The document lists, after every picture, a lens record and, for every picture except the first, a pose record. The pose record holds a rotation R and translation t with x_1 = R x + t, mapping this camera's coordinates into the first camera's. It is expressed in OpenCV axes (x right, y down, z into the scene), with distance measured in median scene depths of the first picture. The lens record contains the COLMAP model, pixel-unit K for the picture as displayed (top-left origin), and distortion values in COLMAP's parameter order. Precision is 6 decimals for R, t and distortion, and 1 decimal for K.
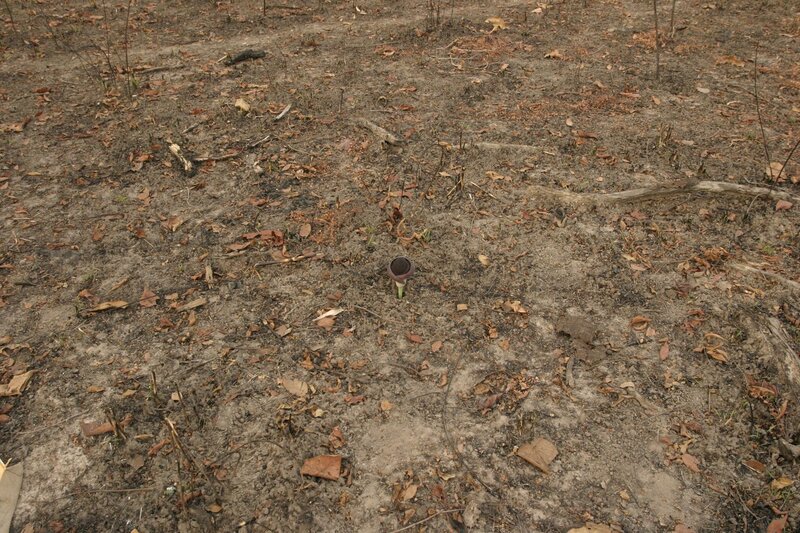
lens RADIAL K [[2413.1, 0, 400.0], [0, 2413.1, 266.4], [0, 0, 1]] dist [0.128453, 0.000000]
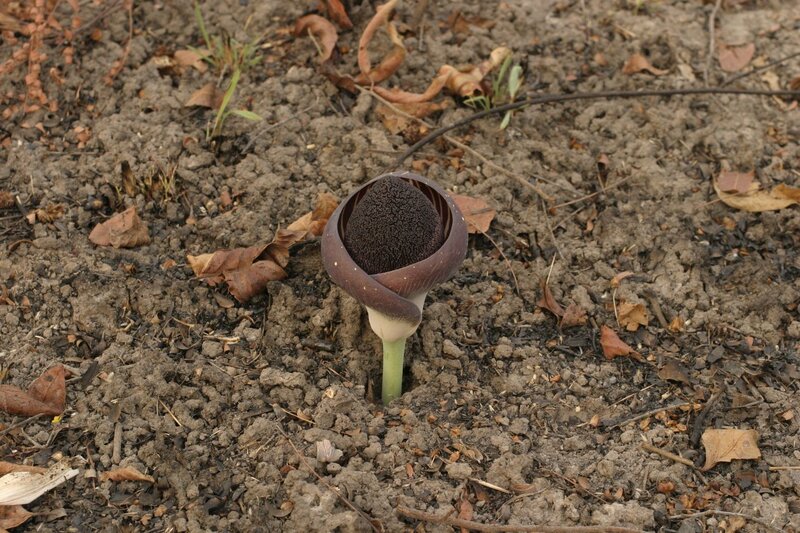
lens RADIAL K [[2413.1, 0, 399.6], [0, 2413.1, 266.6], [0, 0, 1]] dist [0.128453, 0.000000]
pose [[0.999025, -0.013047, 0.042167, -0.006675], [0.013327, 0.999891, -0.006380, 0.004158], [-0.042079, 0.006936, 0.999090, 0.808288]]
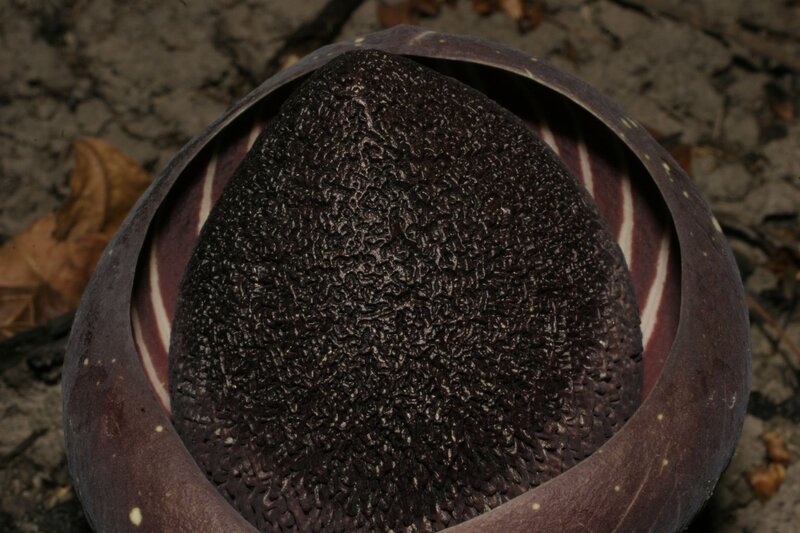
lens RADIAL K [[2413.1, 0, 395.3], [0, 2413.1, 267.2], [0, 0, 1]] dist [0.128453, 0.000000]
pose [[0.990377, -0.103361, 0.092036, -0.003020], [0.099233, 0.993888, 0.048363, -0.002219], [-0.096473, -0.038764, 0.994580, 0.947924]]
